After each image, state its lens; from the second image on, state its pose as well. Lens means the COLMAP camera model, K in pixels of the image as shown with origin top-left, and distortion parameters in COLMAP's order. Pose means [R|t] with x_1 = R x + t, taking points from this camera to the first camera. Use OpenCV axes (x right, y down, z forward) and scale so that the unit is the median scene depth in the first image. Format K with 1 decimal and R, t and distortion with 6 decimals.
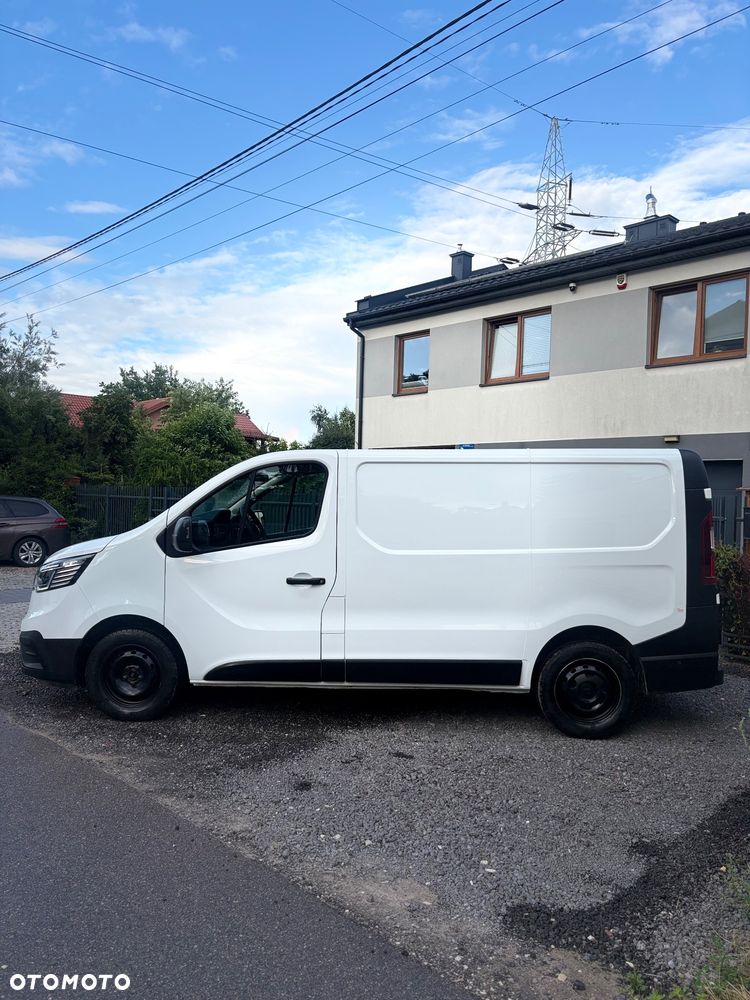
lens RADIAL K [[712.2, 0, 346.6], [0, 712.2, 490.5], [0, 0, 1]] dist [0.017266, 0.002312]
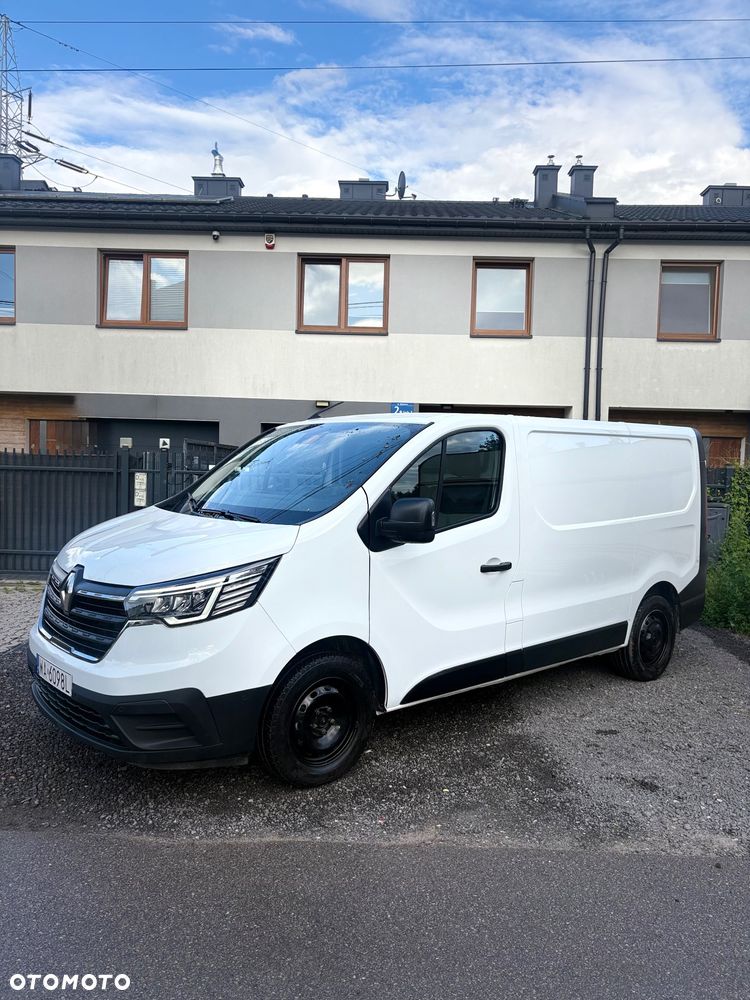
lens RADIAL K [[734.0, 0, 375.0], [0, 734.0, 500.0], [0, 0, 1]] dist [0.012978, -0.000995]
pose [[0.733667, -0.031883, 0.678761, -0.743248], [-0.018456, 0.997595, 0.066809, -0.011129], [-0.679258, -0.061543, 0.731314, 0.435294]]
